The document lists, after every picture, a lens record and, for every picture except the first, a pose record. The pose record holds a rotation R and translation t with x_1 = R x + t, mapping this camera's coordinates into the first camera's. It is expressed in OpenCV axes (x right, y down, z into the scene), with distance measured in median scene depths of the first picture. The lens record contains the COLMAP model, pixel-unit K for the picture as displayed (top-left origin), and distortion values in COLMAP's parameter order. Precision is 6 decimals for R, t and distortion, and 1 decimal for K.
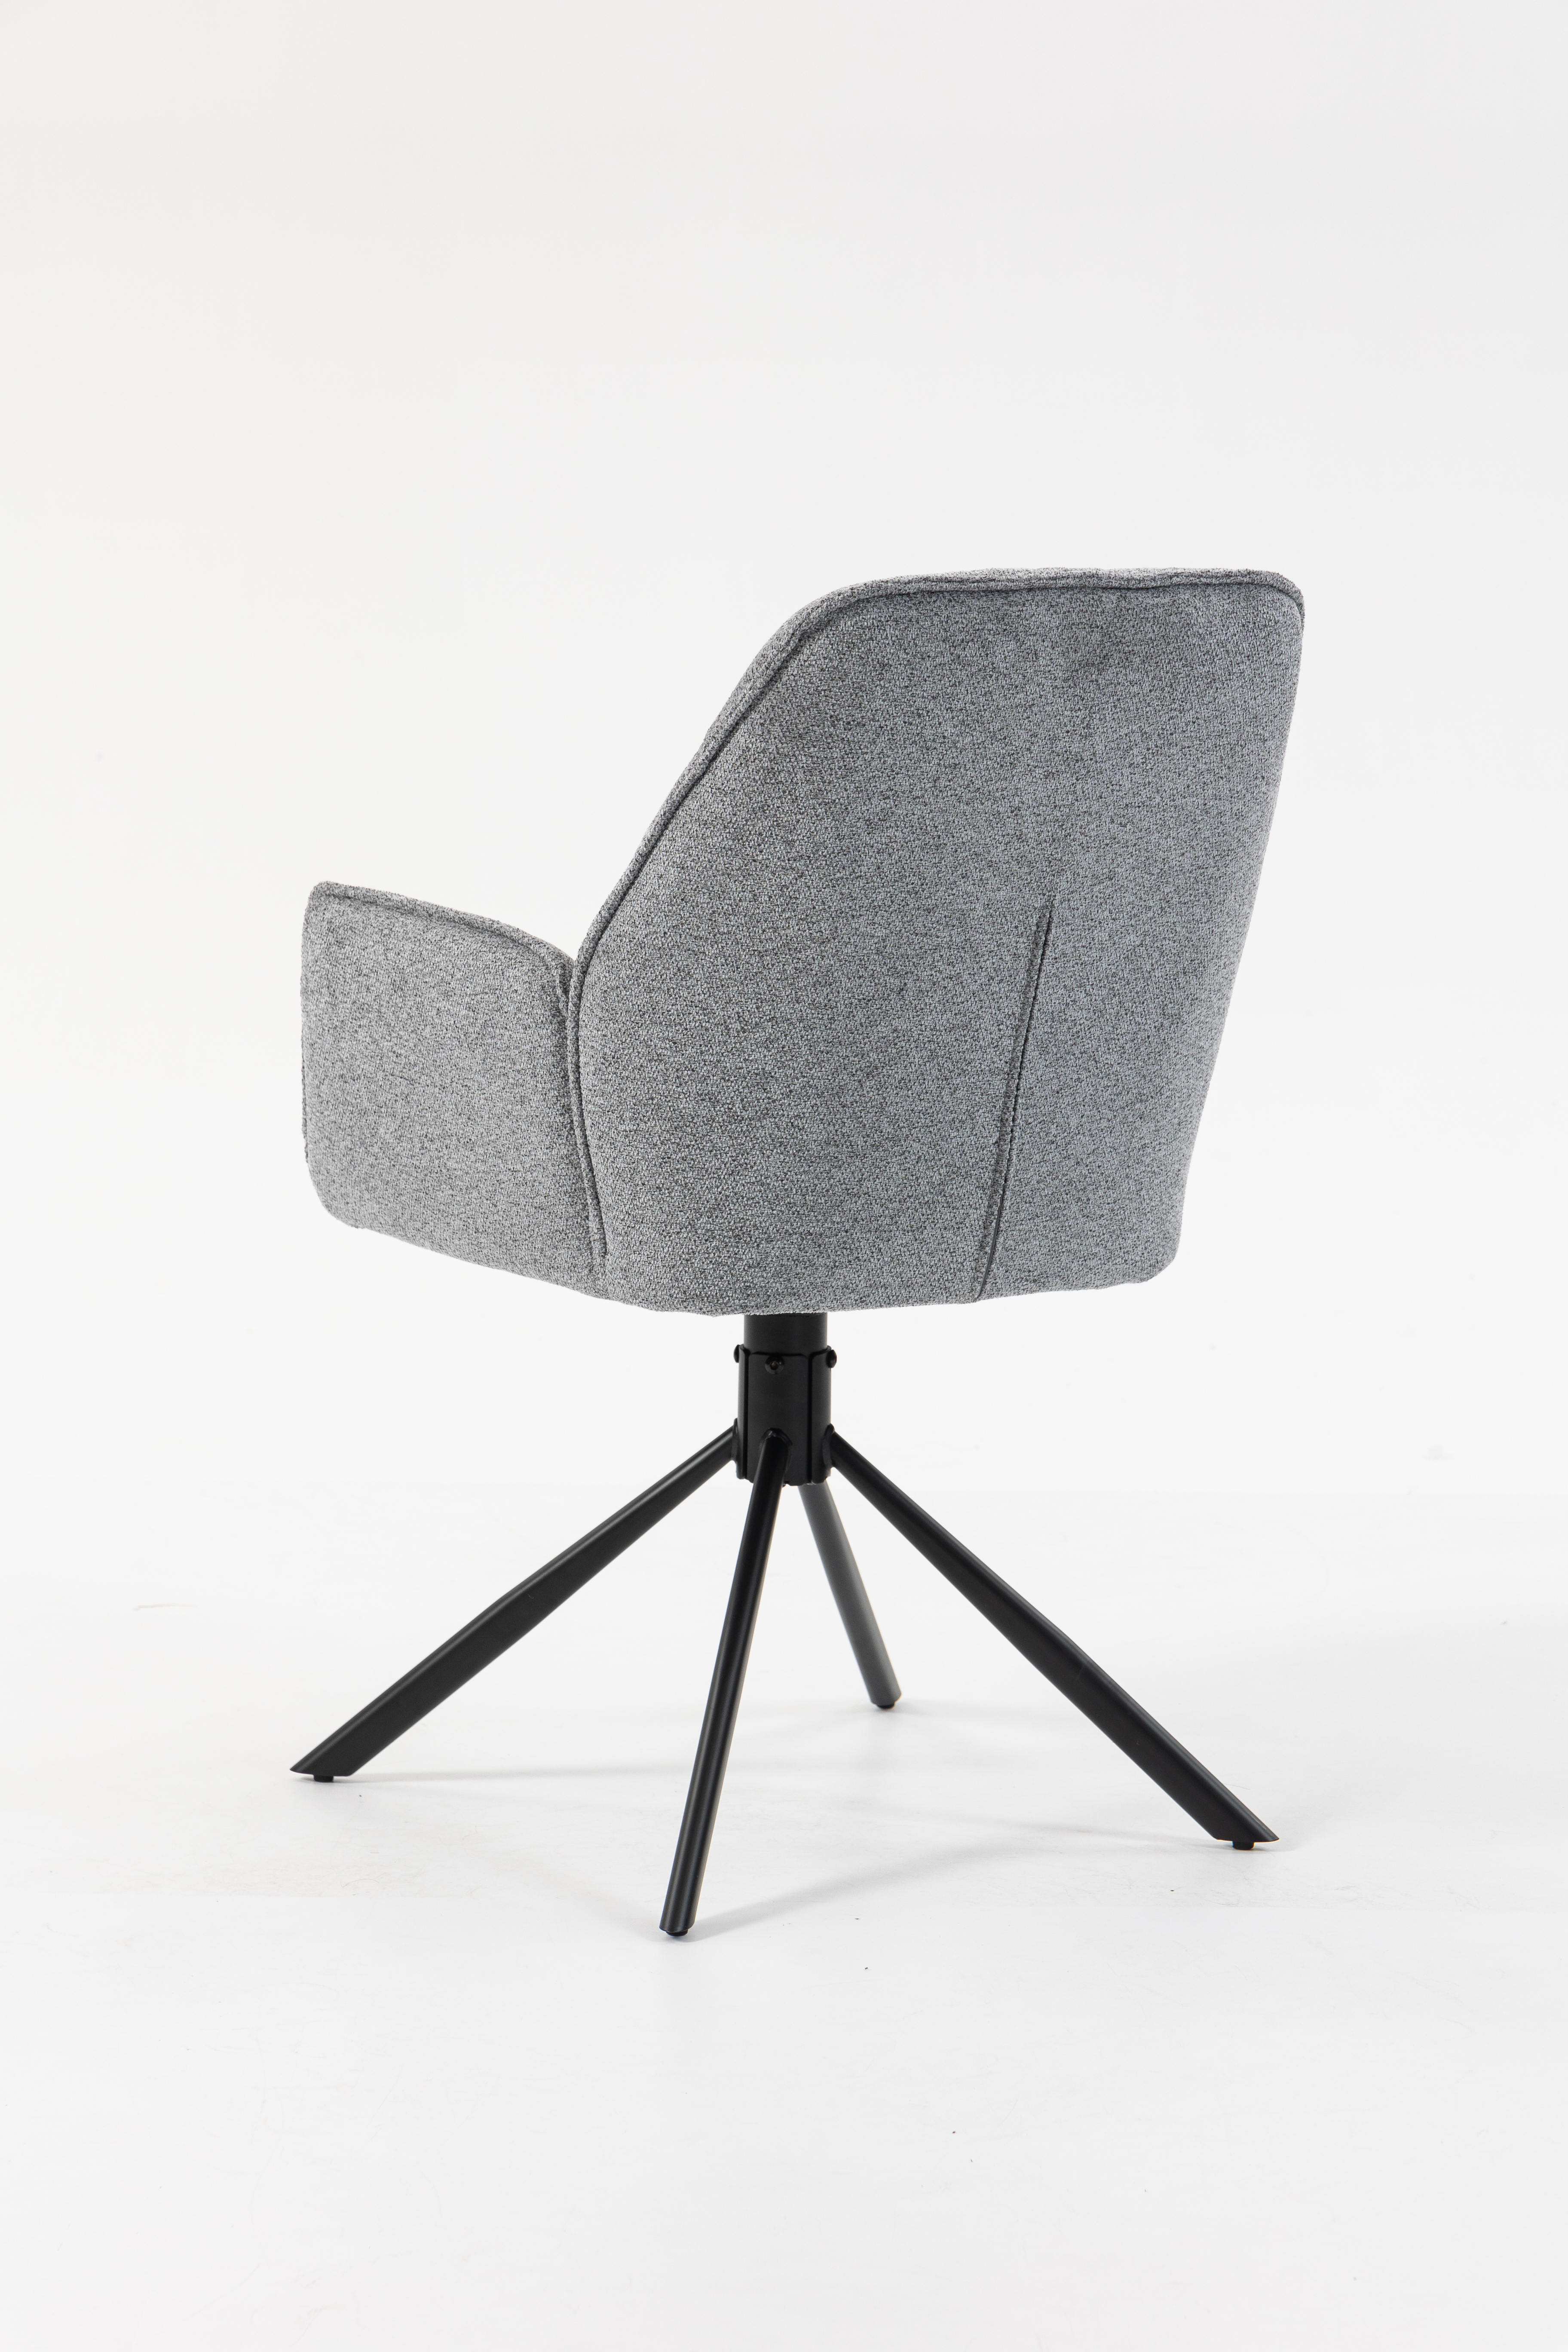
lens RADIAL K [[6395.4, 0, 784.0], [0, 6395.4, 1176.0], [0, 0, 1]] dist [0.049183, 0.259859]
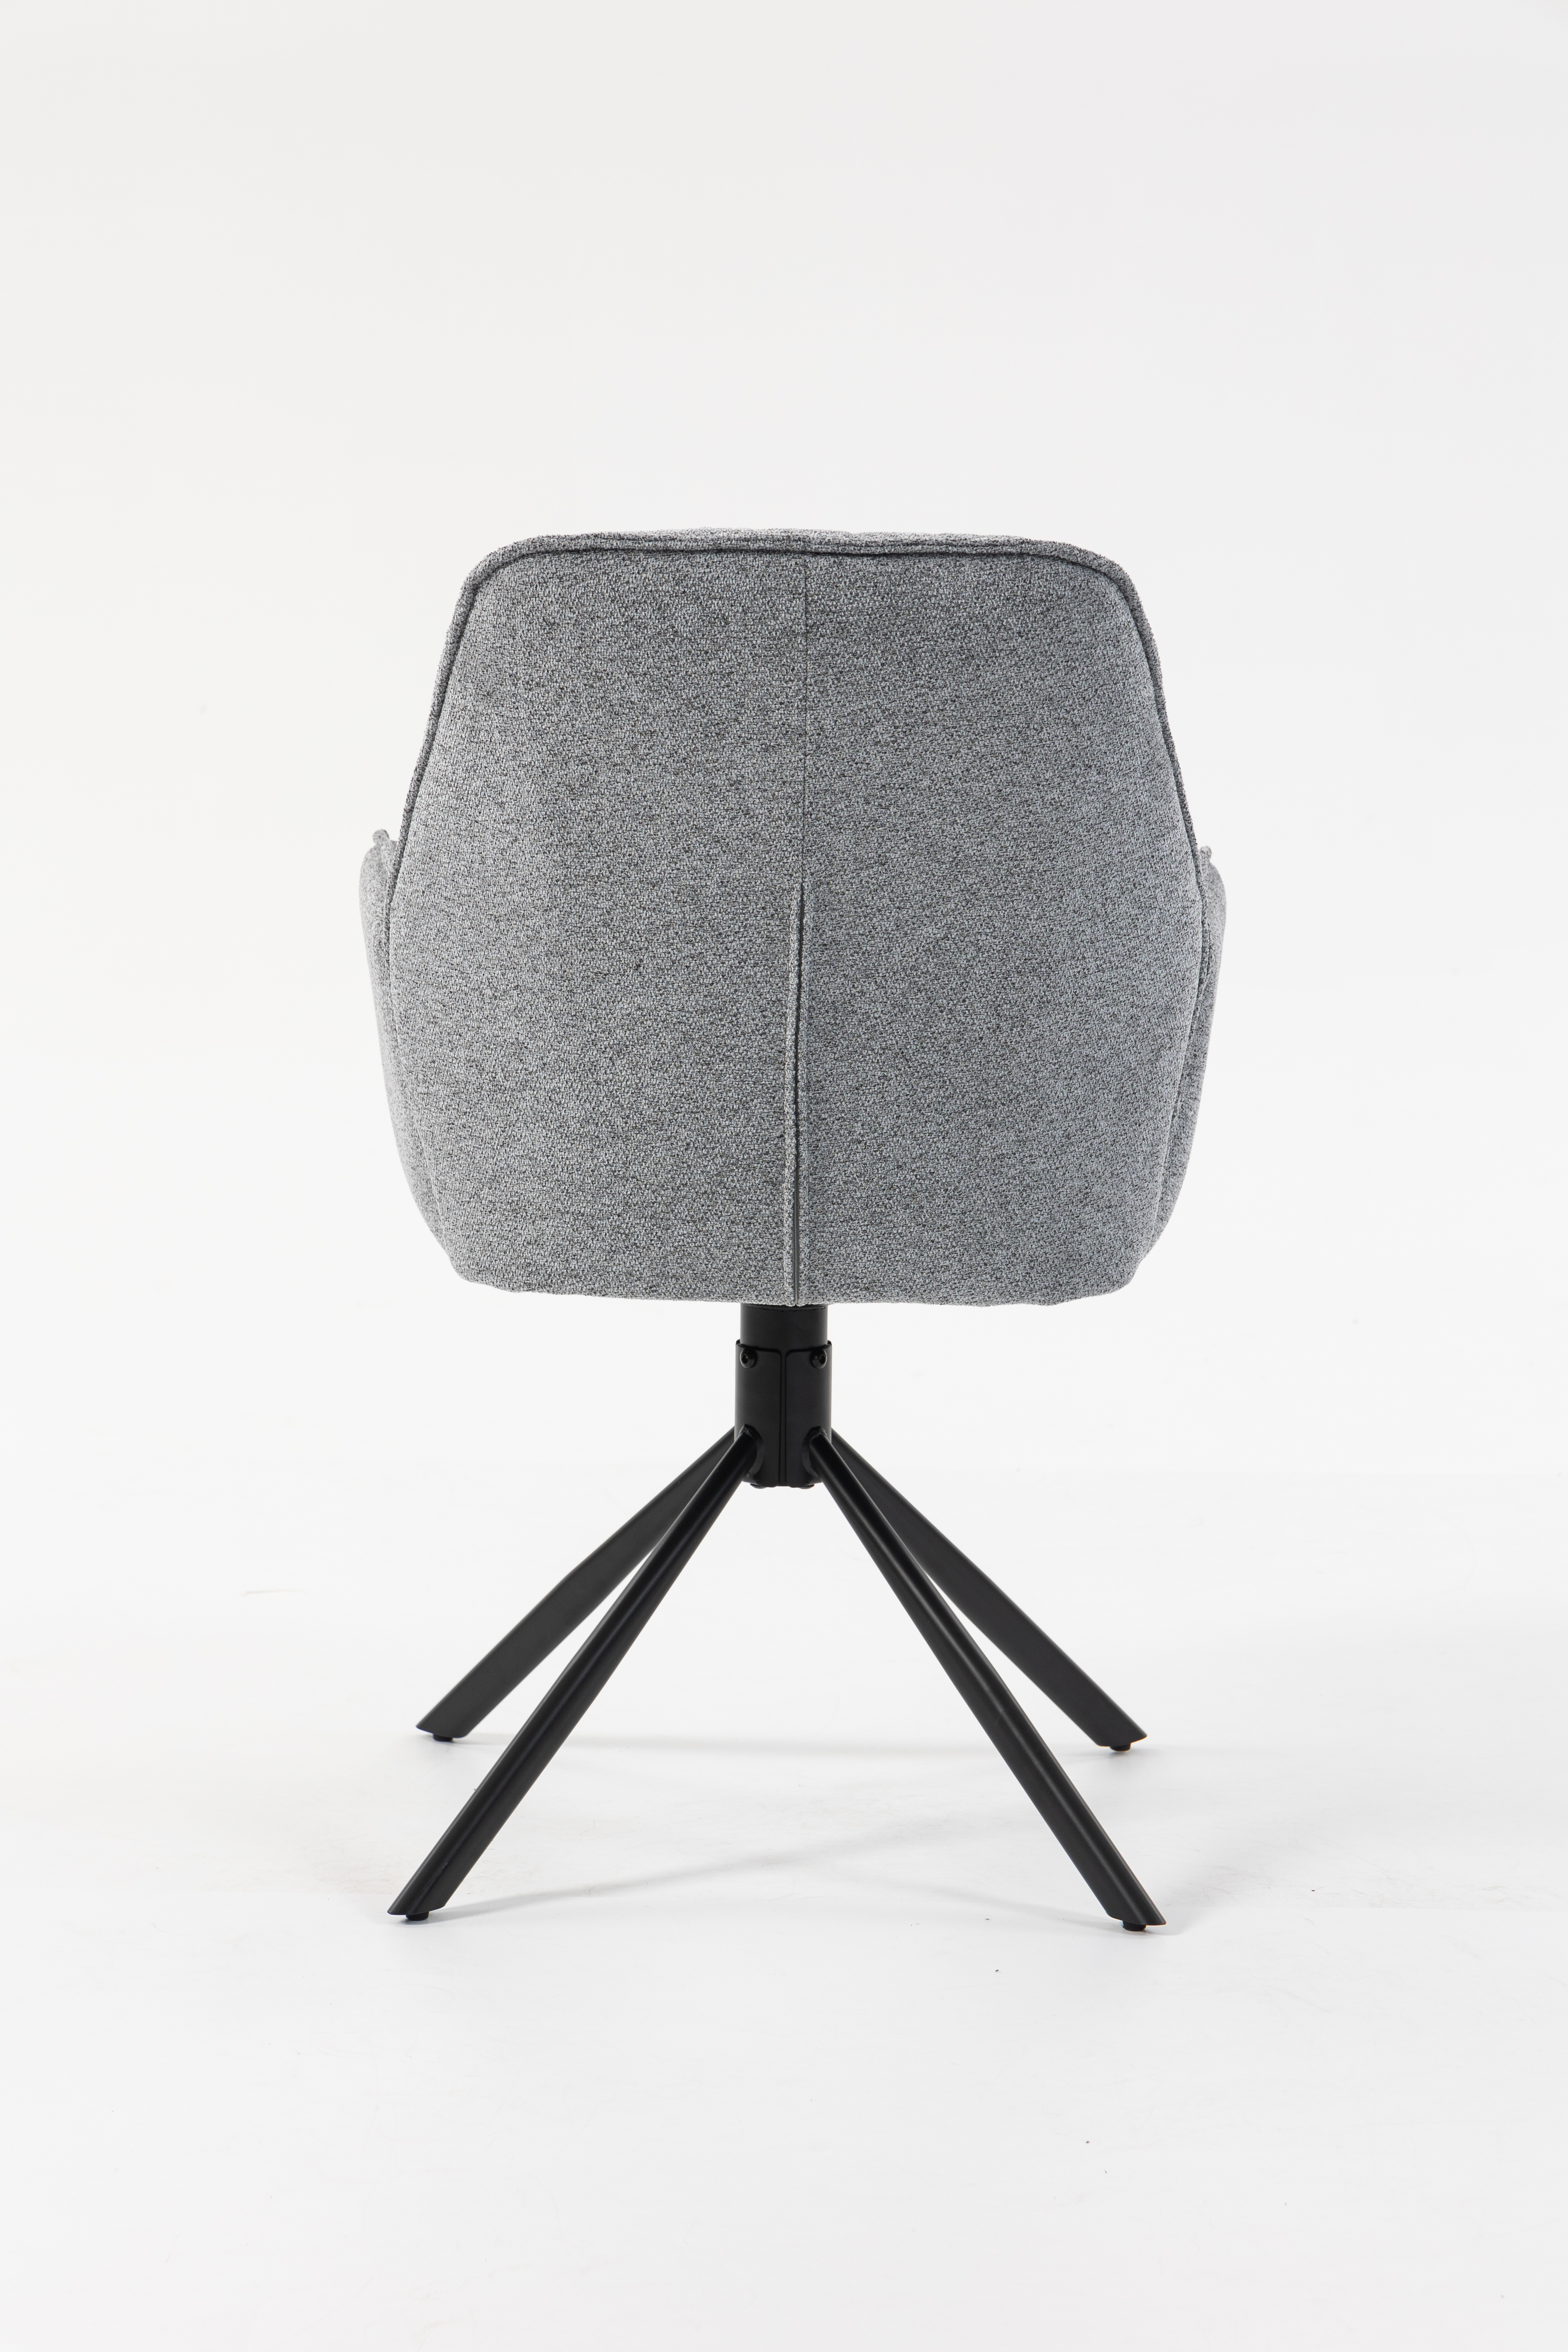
lens RADIAL K [[6686.9, 0, 784.0], [0, 6686.9, 1176.0], [0, 0, 1]] dist [0.046645, 0.310171]
pose [[0.845479, 0.079820, -0.528010, 0.566838], [-0.080888, 0.996499, 0.021120, -0.020660], [0.527847, 0.024853, 0.848976, 0.162758]]
